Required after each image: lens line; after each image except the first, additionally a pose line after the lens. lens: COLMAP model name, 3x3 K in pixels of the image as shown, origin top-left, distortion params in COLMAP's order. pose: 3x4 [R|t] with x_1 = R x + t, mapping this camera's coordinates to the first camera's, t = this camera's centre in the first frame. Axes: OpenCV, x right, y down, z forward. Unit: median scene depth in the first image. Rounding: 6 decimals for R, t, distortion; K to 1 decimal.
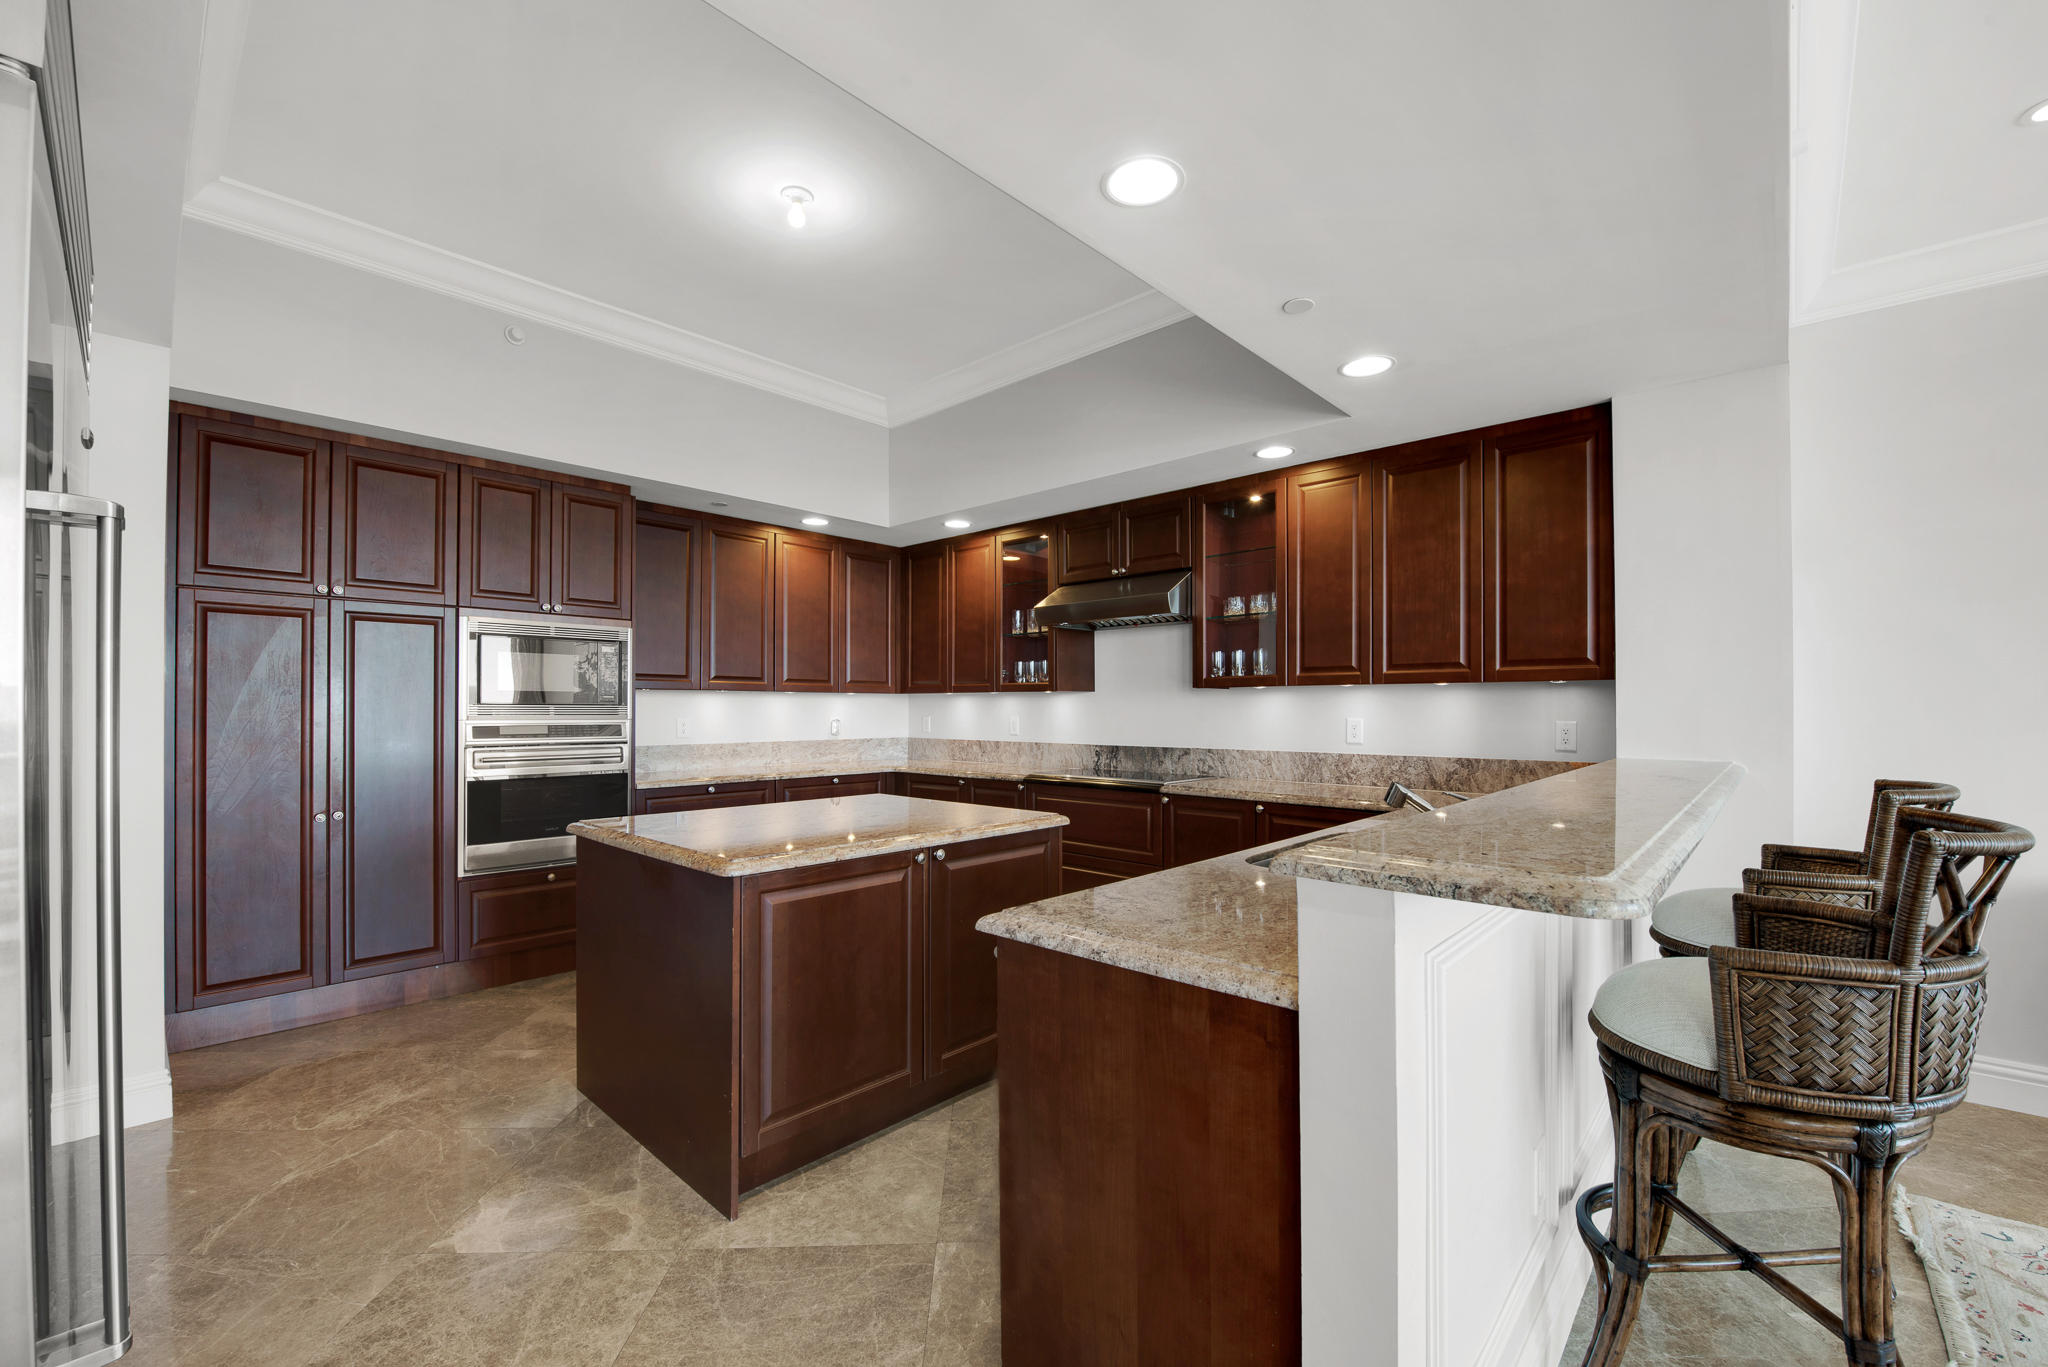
lens RADIAL K [[832.3, 0, 1022.4], [0, 832.3, 699.6], [0, 0, 1]] dist [-0.014572, -0.001437]
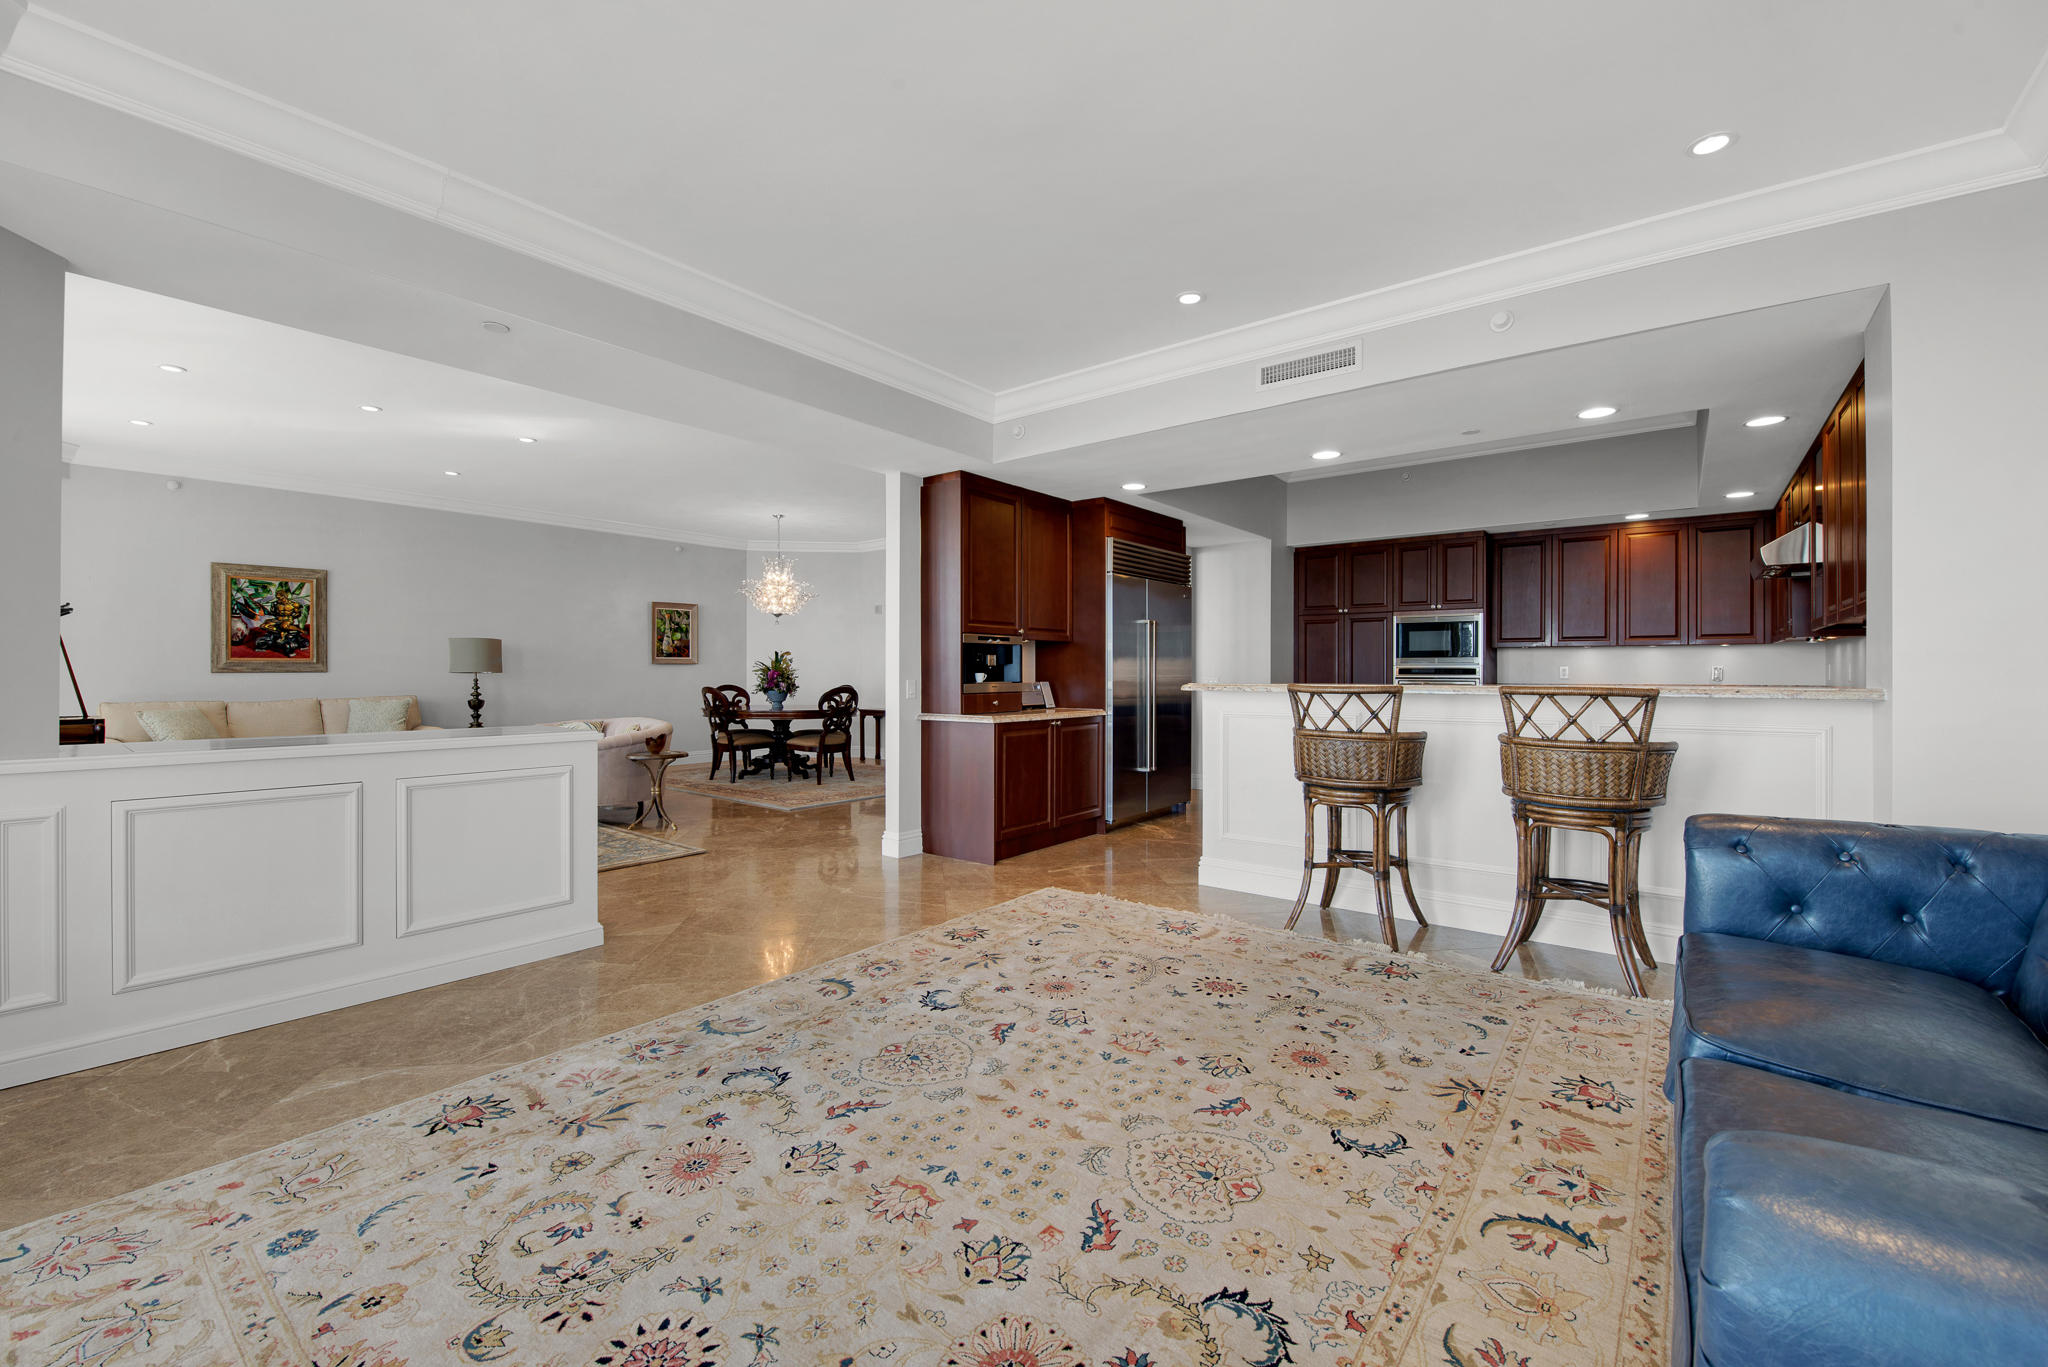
lens RADIAL K [[832.3, 0, 1035.7], [0, 832.3, 677.0], [0, 0, 1]] dist [-0.014572, -0.001437]
pose [[0.082617, 0.004316, -0.996572, 3.995214], [0.008629, 0.999950, 0.005046, 0.105702], [0.996544, -0.009017, 0.082576, -0.244732]]
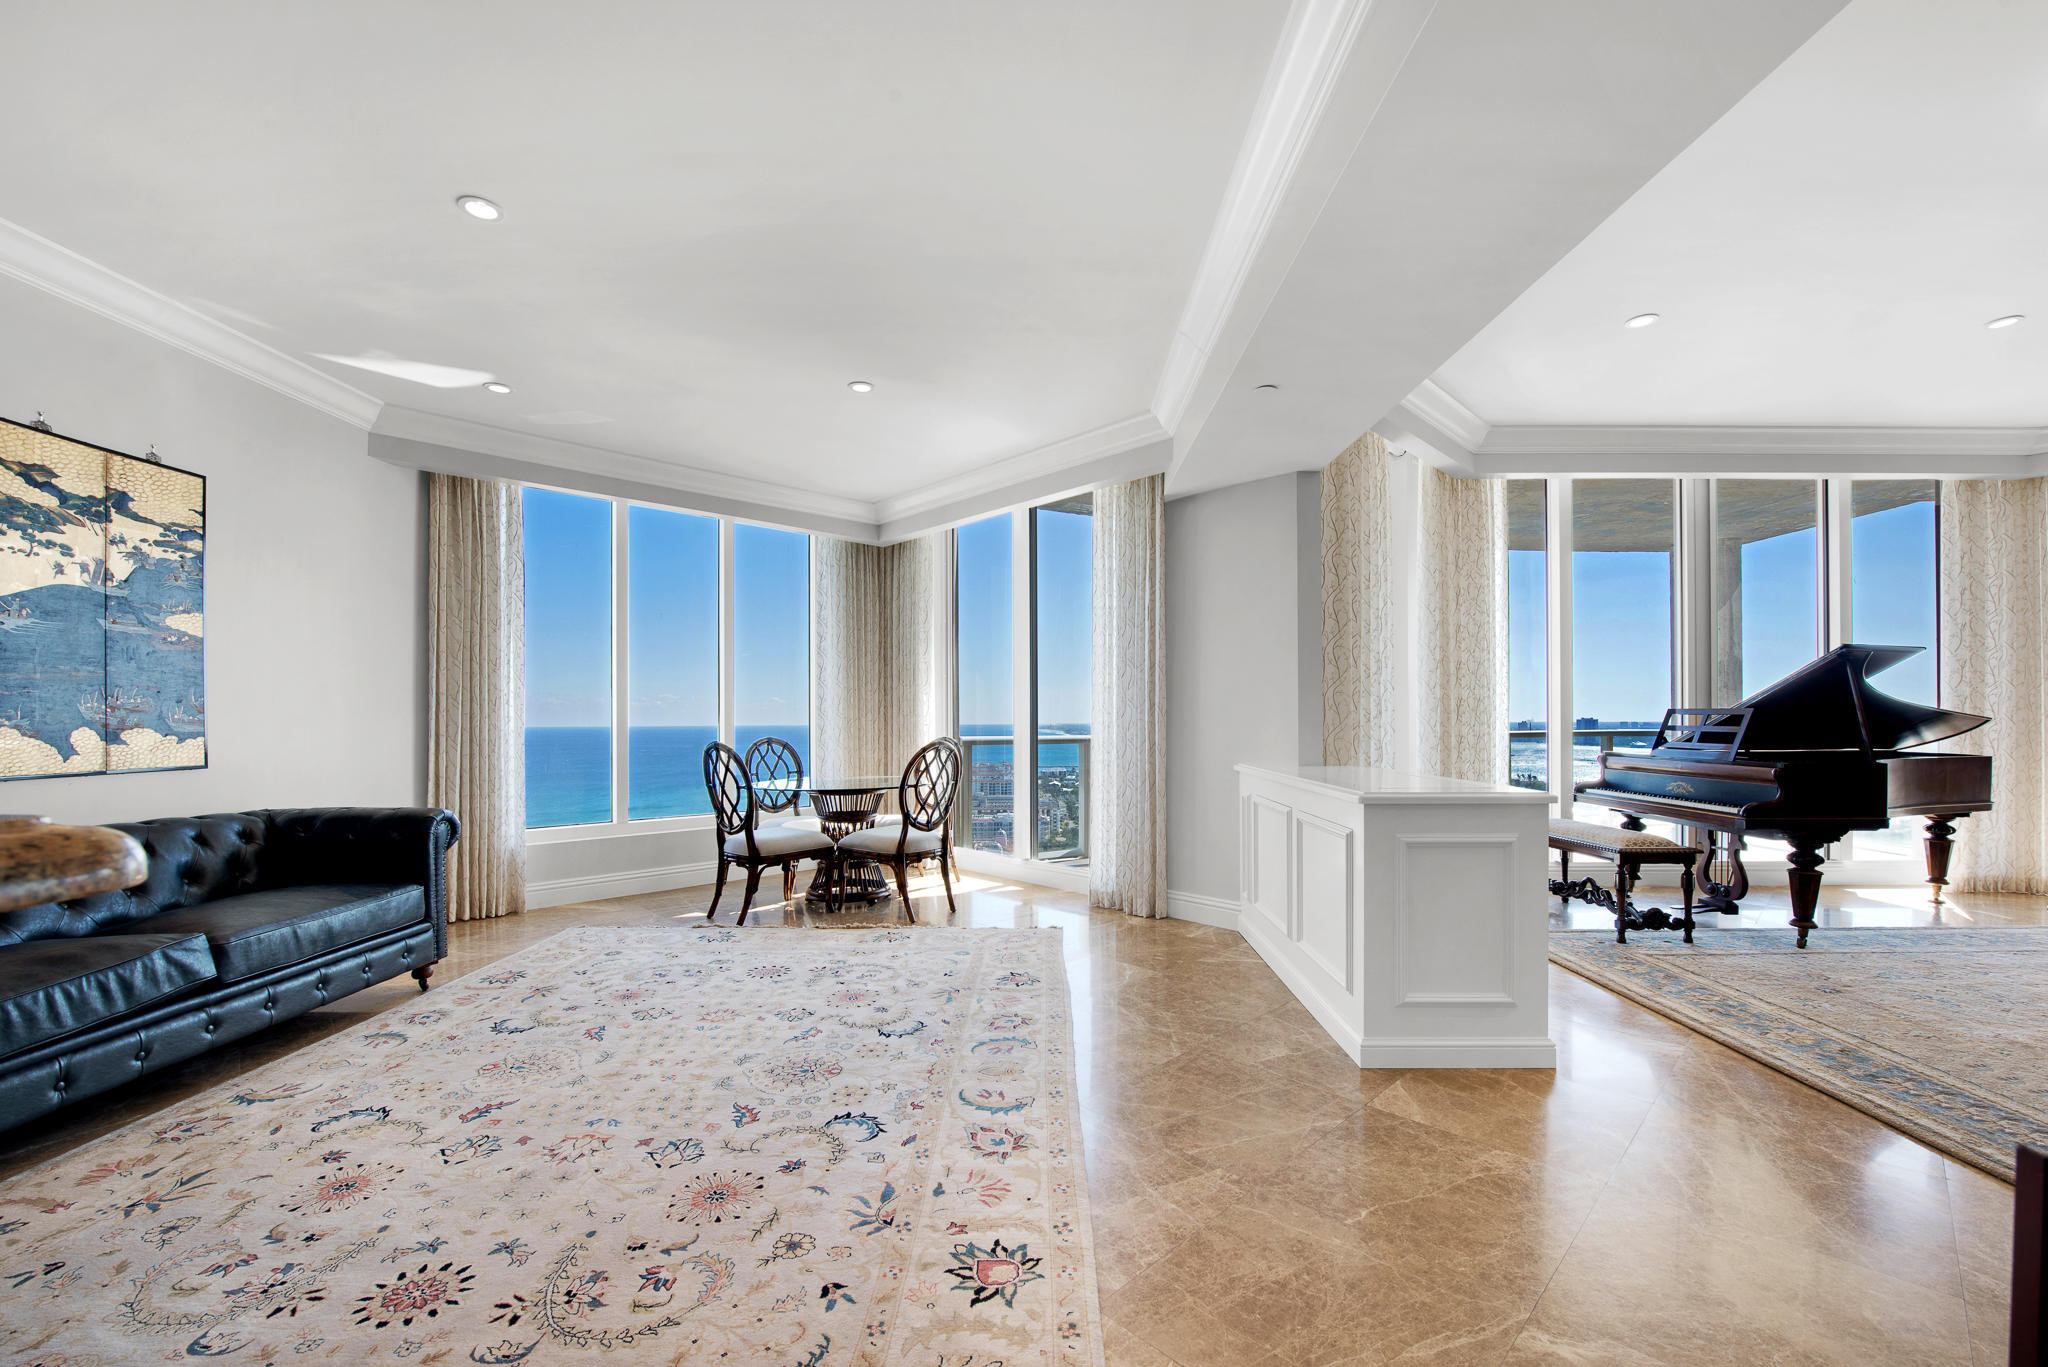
lens RADIAL K [[832.3, 0, 1029.8], [0, 832.3, 714.4], [0, 0, 1]] dist [-0.014572, -0.001437]
pose [[-0.660677, 0.007030, 0.750638, -0.036678], [-0.003996, 0.999909, -0.012881, 0.116990], [-0.750660, -0.011510, -0.660589, 0.626094]]
